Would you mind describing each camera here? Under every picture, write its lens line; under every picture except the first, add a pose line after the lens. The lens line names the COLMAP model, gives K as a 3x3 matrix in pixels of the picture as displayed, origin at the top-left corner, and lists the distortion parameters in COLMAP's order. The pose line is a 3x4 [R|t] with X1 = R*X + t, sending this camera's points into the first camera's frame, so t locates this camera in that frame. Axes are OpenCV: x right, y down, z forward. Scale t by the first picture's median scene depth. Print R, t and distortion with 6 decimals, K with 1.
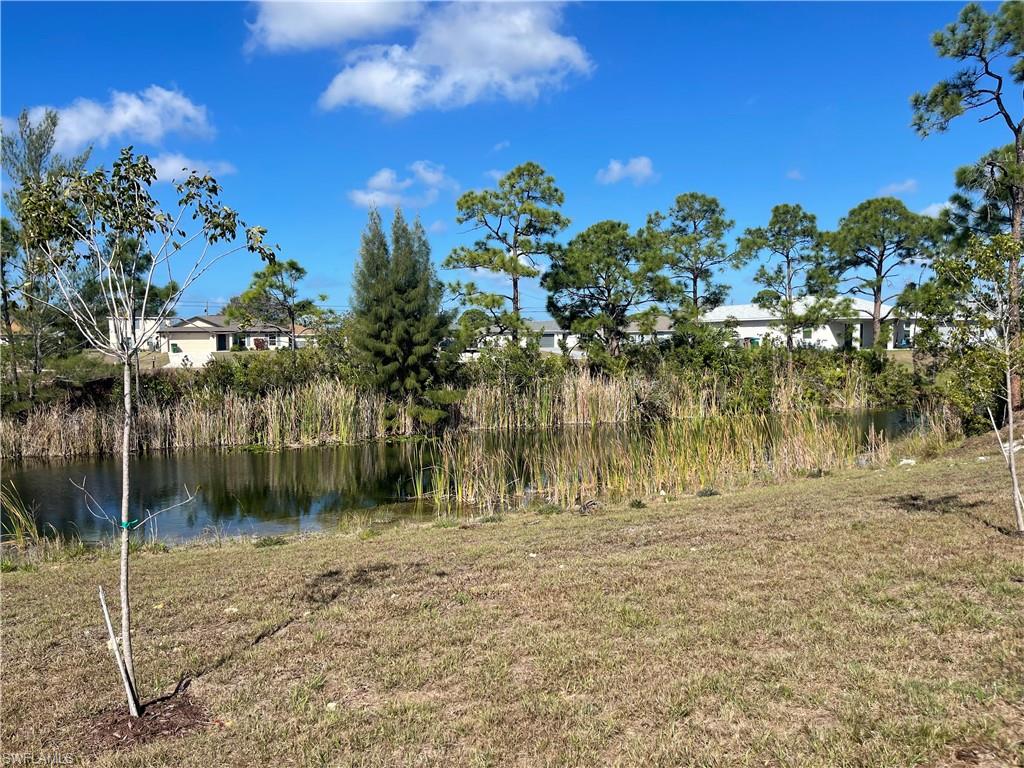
lens RADIAL K [[781.4, 0, 524.7], [0, 781.4, 395.6], [0, 0, 1]] dist [0.028863, -0.008409]
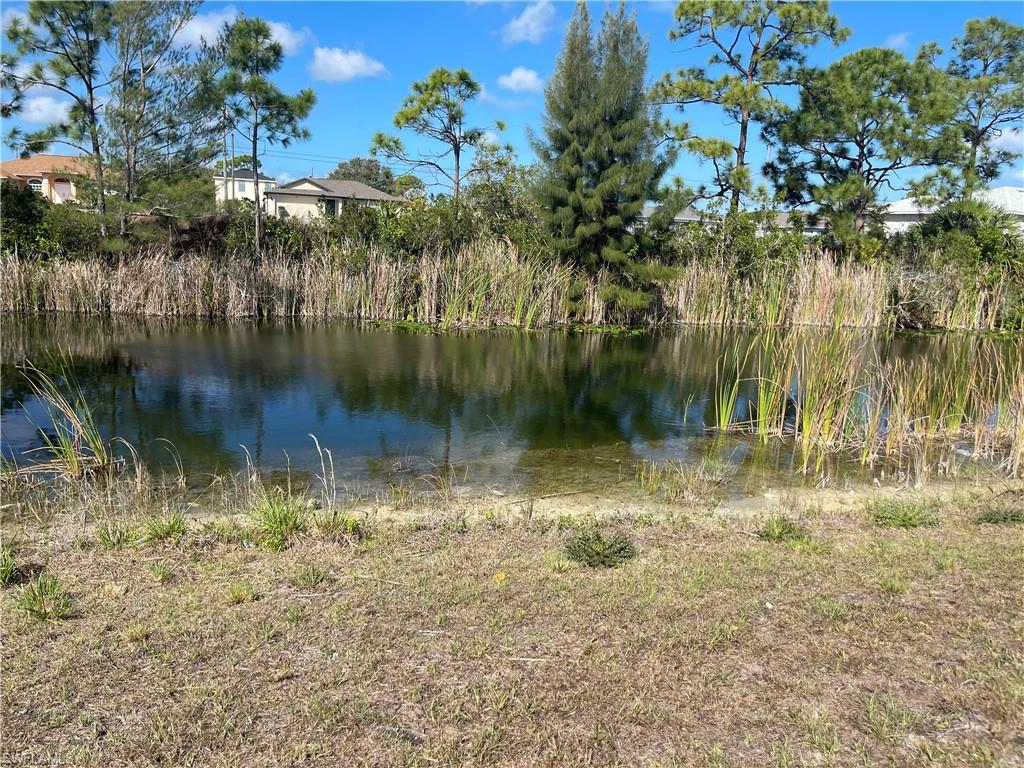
lens RADIAL K [[778.7, 0, 512.0], [0, 778.7, 384.0], [0, 0, 1]] dist [0.090970, -0.135496]
pose [[0.989714, 0.084897, -0.115147, -0.135907], [-0.070379, 0.989687, 0.124766, 0.019738], [0.124552, -0.115379, 0.985482, 0.241406]]
